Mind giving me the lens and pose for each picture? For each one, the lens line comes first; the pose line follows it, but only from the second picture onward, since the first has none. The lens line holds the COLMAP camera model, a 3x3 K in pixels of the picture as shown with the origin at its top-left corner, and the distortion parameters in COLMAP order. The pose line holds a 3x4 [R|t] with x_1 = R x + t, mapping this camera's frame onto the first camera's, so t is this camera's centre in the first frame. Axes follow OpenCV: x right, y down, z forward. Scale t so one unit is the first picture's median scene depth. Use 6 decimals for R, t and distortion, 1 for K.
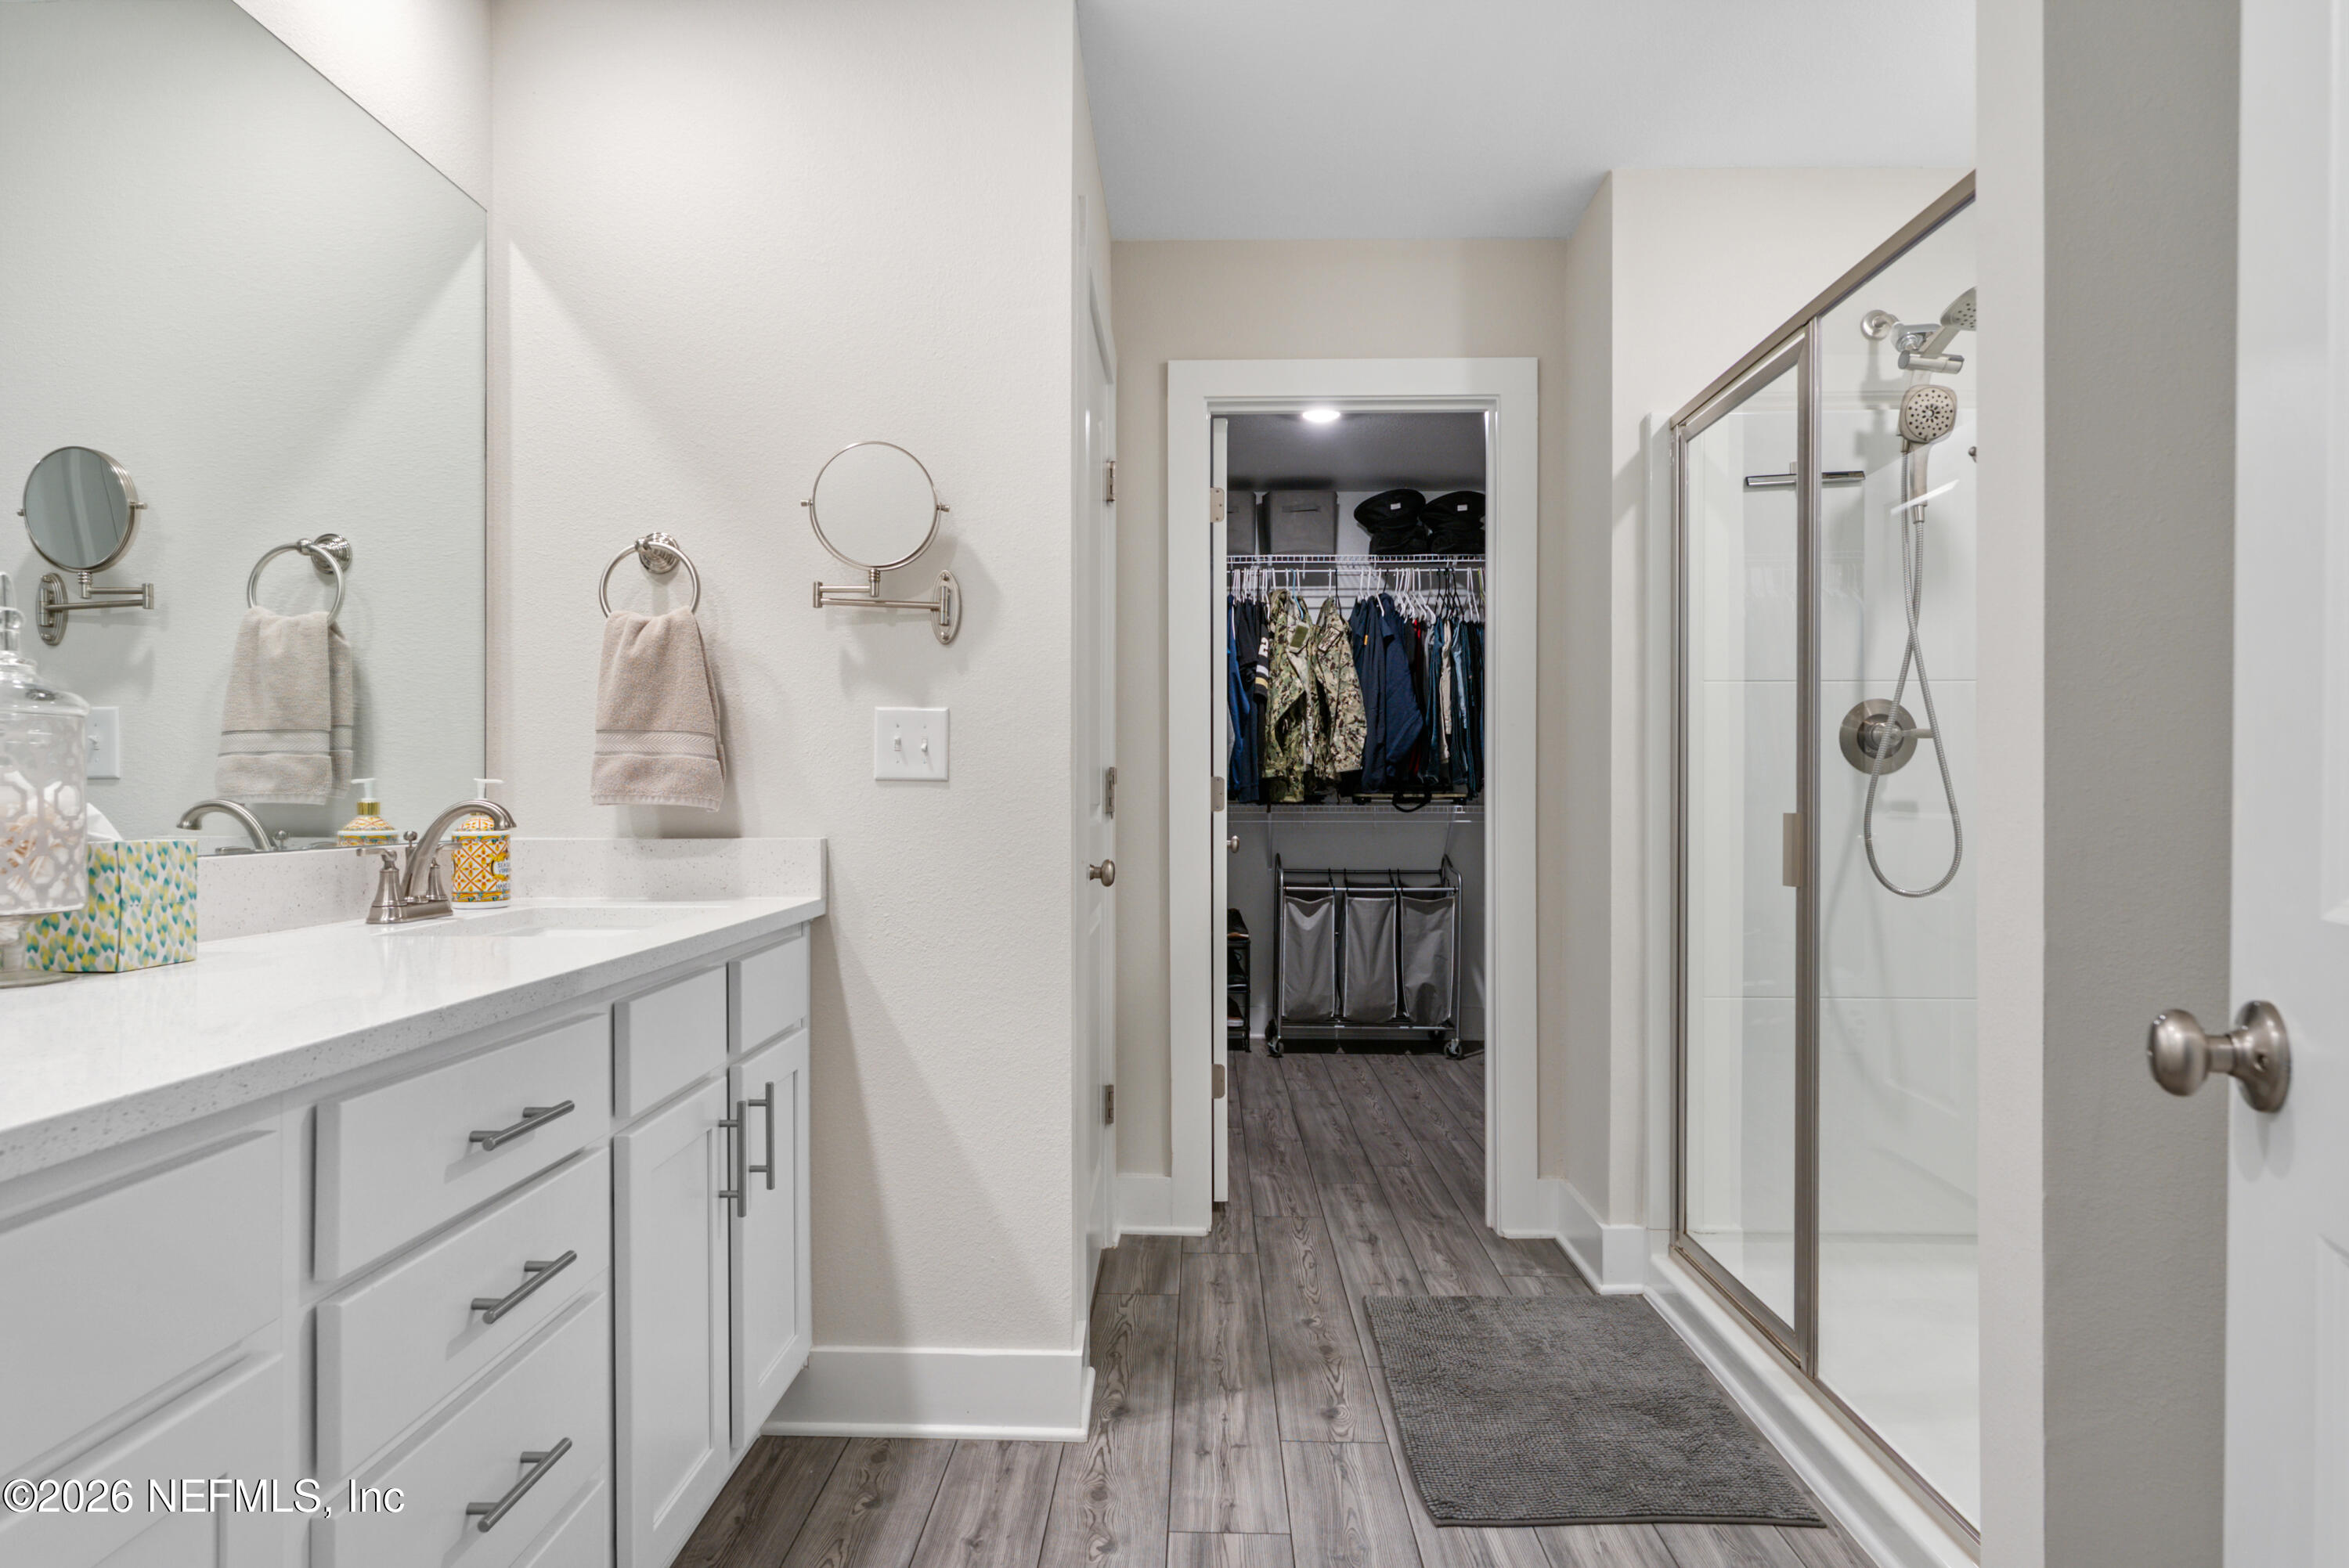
lens RADIAL K [[1340.1, 0, 1169.9], [0, 1340.1, 787.3], [0, 0, 1]] dist [-0.000132, 0.000039]
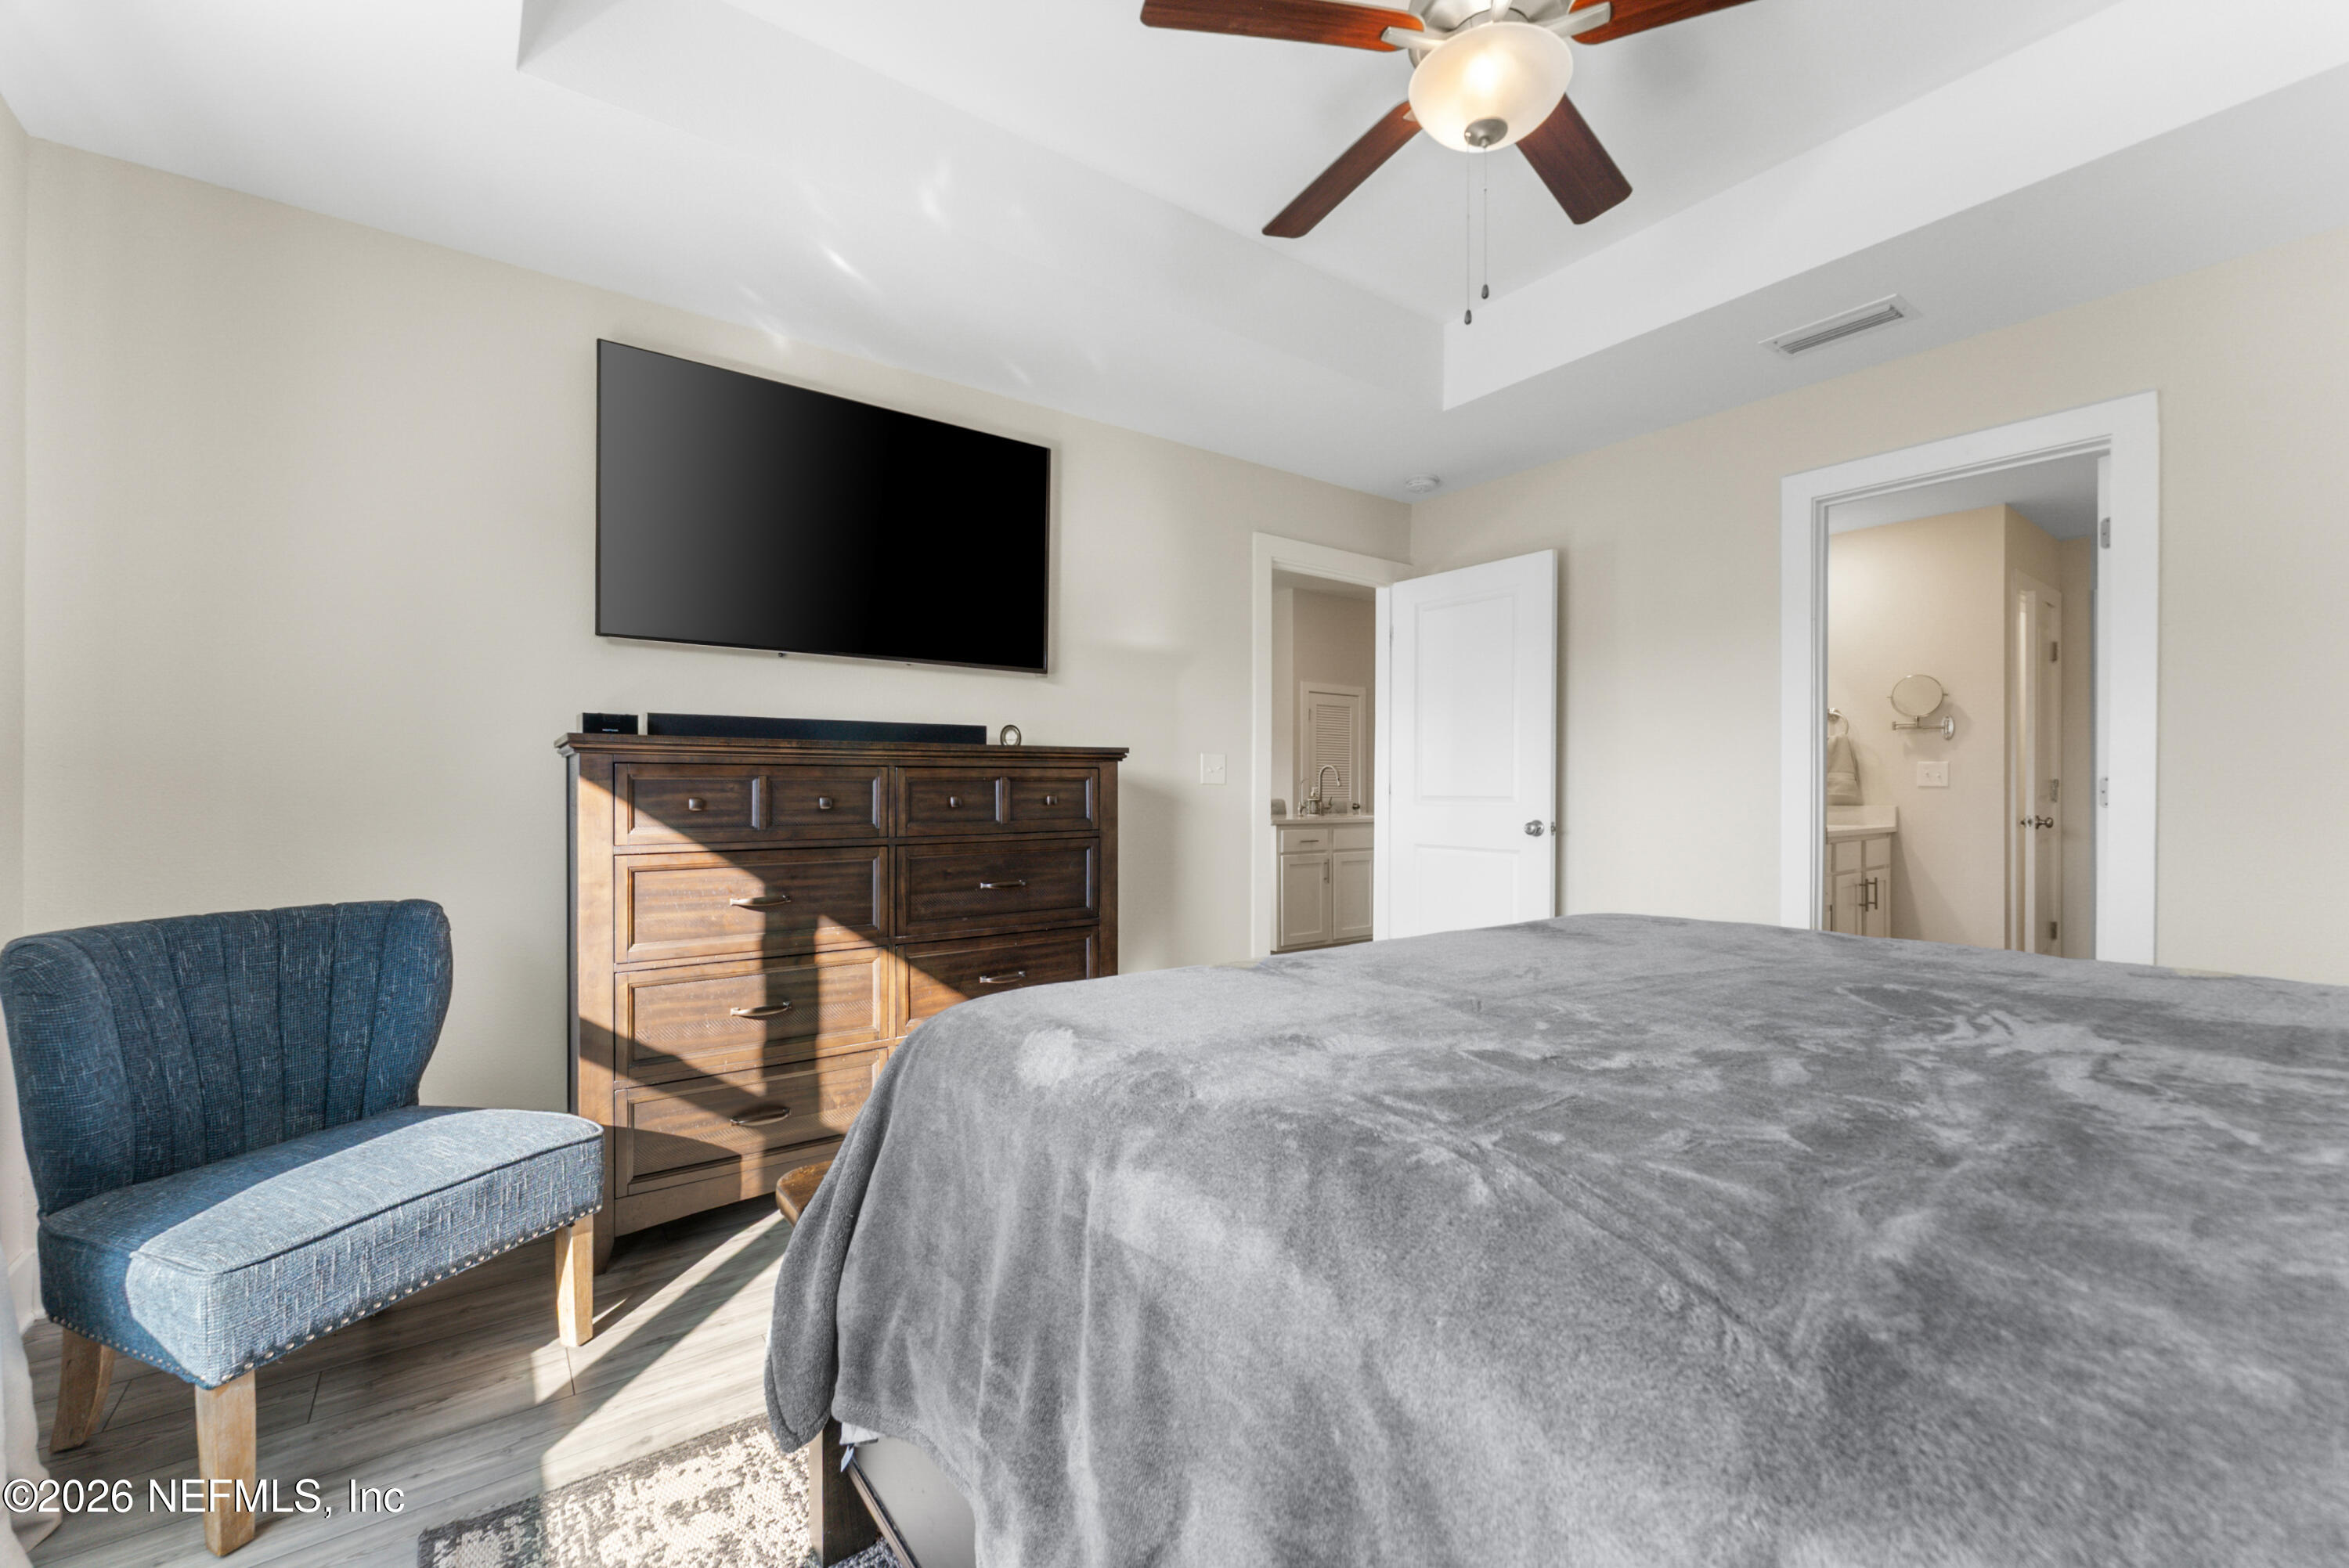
lens RADIAL K [[952.1, 0, 1172.3], [0, 952.1, 785.1], [0, 0, 1]] dist [-0.002575, -0.000080]
pose [[0.614144, -0.000160, -0.789194, 0.444764], [0.000951, 0.999999, 0.000537, -0.011800], [0.789194, -0.001081, 0.614144, -1.656813]]
